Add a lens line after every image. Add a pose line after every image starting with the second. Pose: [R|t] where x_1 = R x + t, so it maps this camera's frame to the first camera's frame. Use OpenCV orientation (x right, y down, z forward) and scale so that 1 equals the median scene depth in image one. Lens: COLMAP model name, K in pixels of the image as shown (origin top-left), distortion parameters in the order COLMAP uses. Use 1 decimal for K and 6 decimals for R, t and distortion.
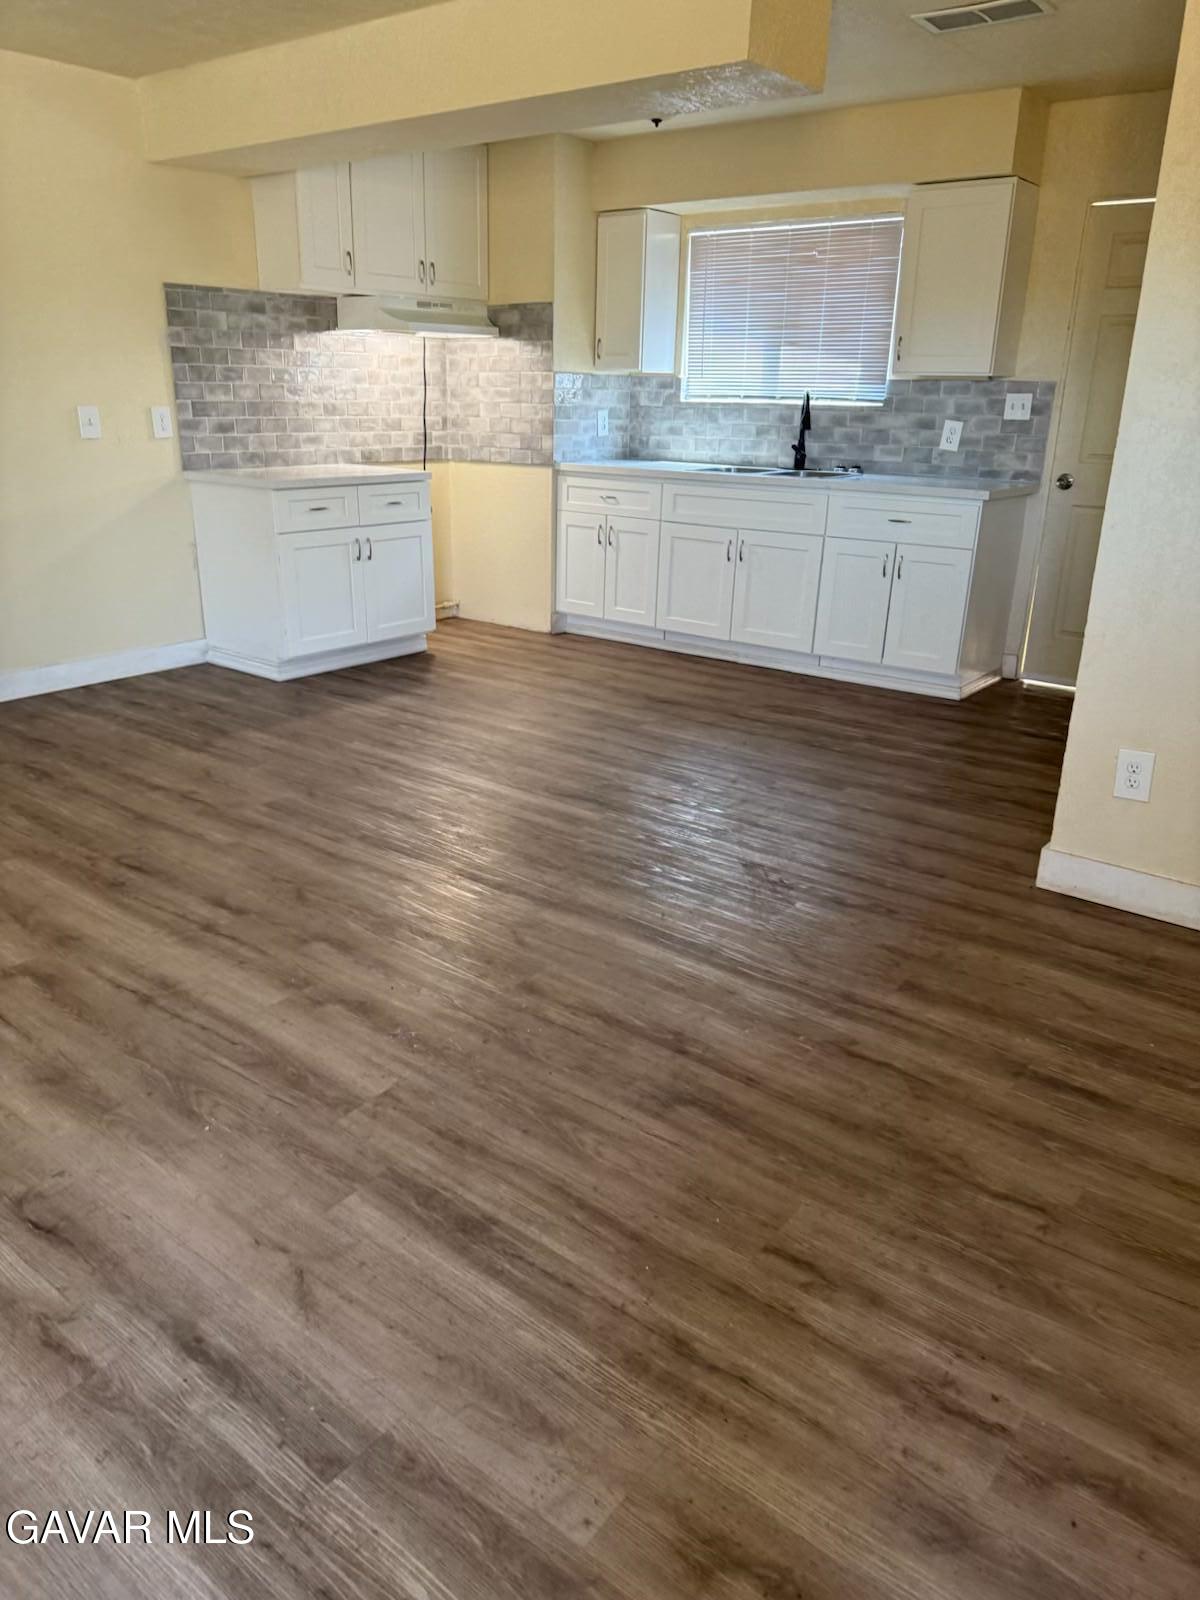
lens RADIAL K [[1141.3, 0, 600.0], [0, 1141.3, 800.0], [0, 0, 1]] dist [0.167974, -0.278999]
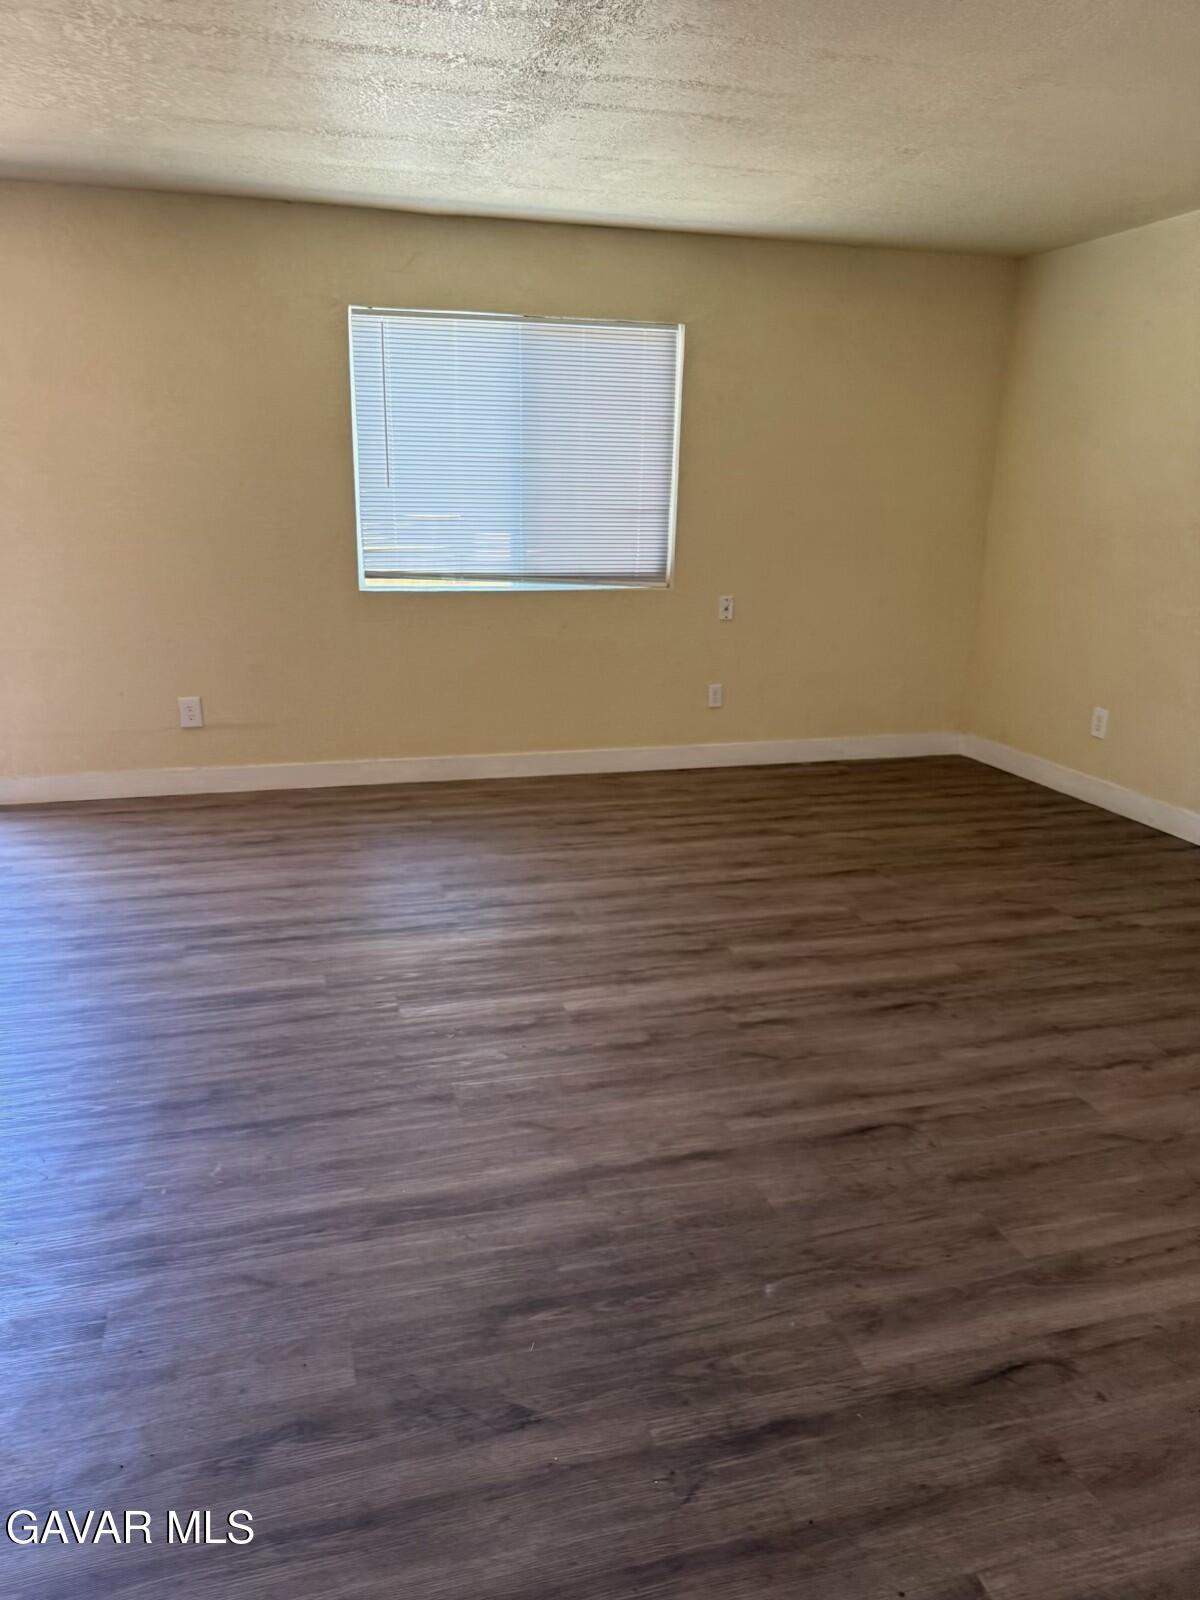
lens RADIAL K [[1134.0, 0, 600.0], [0, 1134.0, 800.0], [0, 0, 1]] dist [0.100686, -0.126034]
pose [[-0.598194, 0.185869, -0.779498, 0.262747], [-0.294119, 0.853918, 0.429323, -0.237484], [0.745425, 0.486083, -0.456141, 0.636306]]
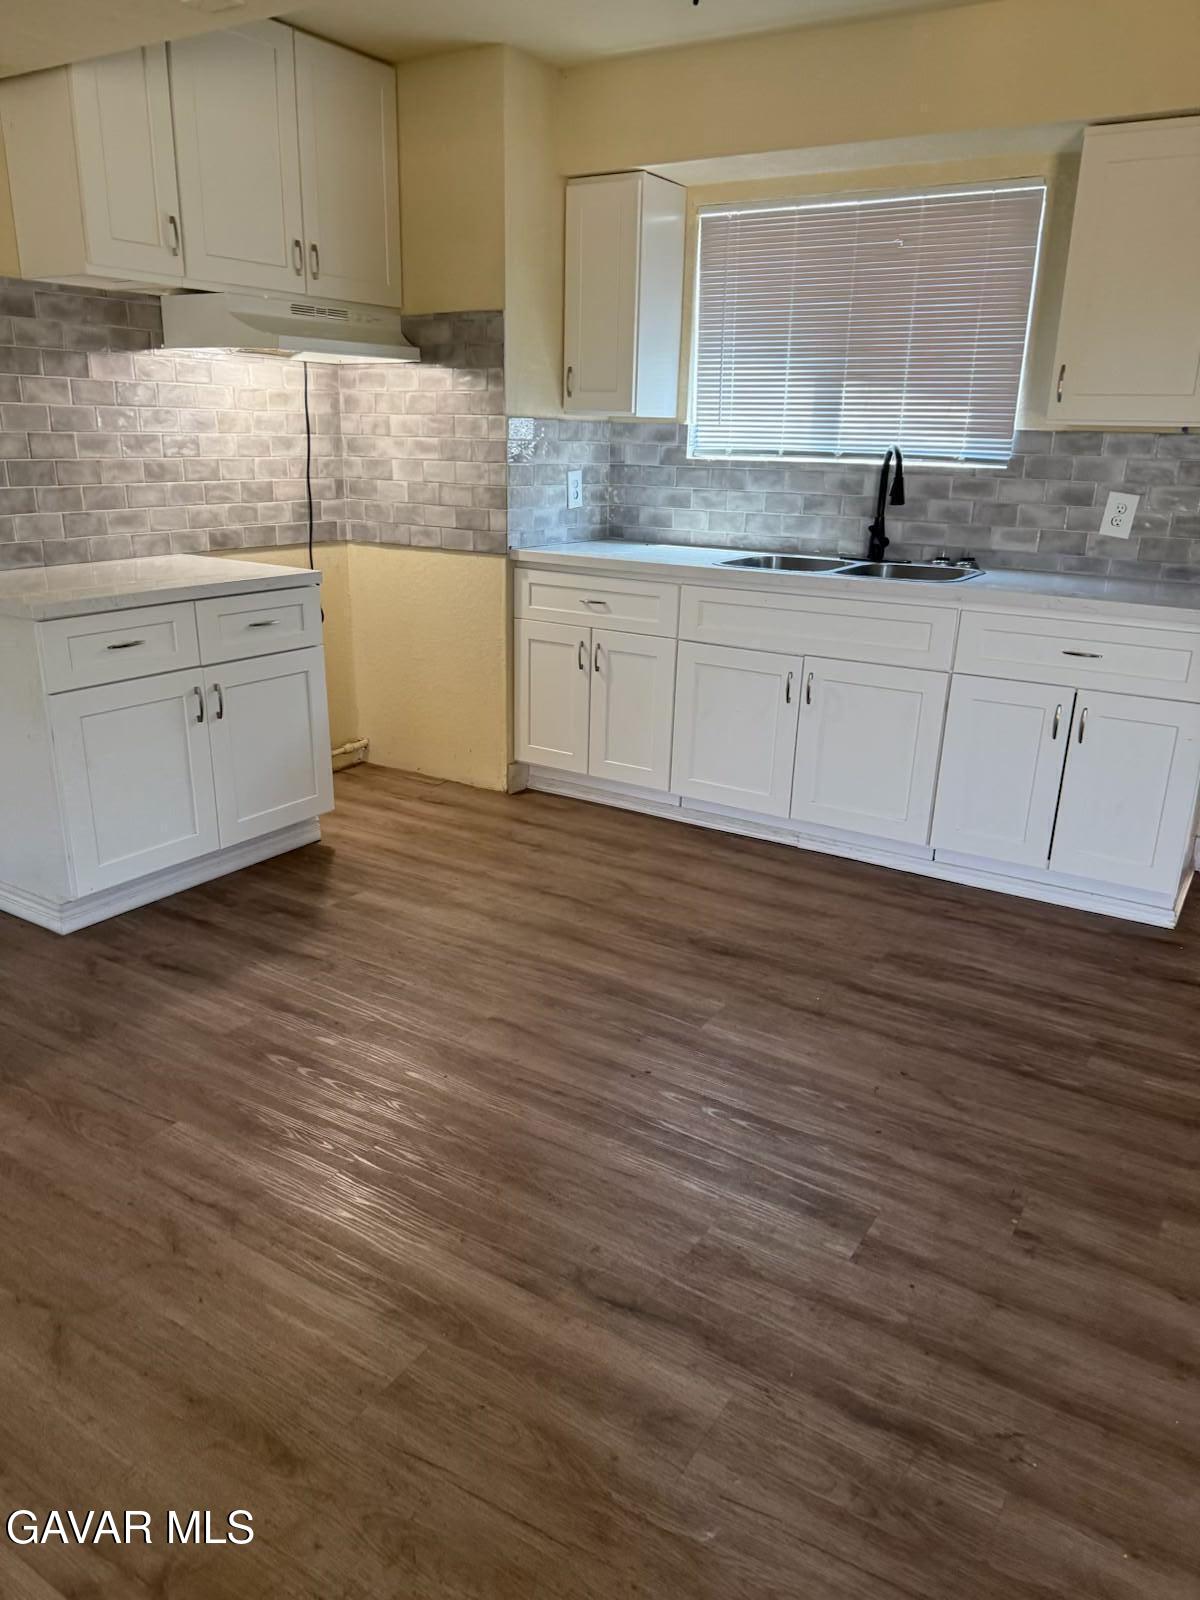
lens RADIAL K [[1145.9, 0, 616.1], [0, 1145.9, 842.8], [0, 0, 1]] dist [0.076795, -0.099984]
pose [[0.995114, -0.028580, 0.094508, -0.047412], [0.028643, 0.999589, 0.000691, -0.125908], [-0.094489, 0.002019, 0.995524, 0.345120]]
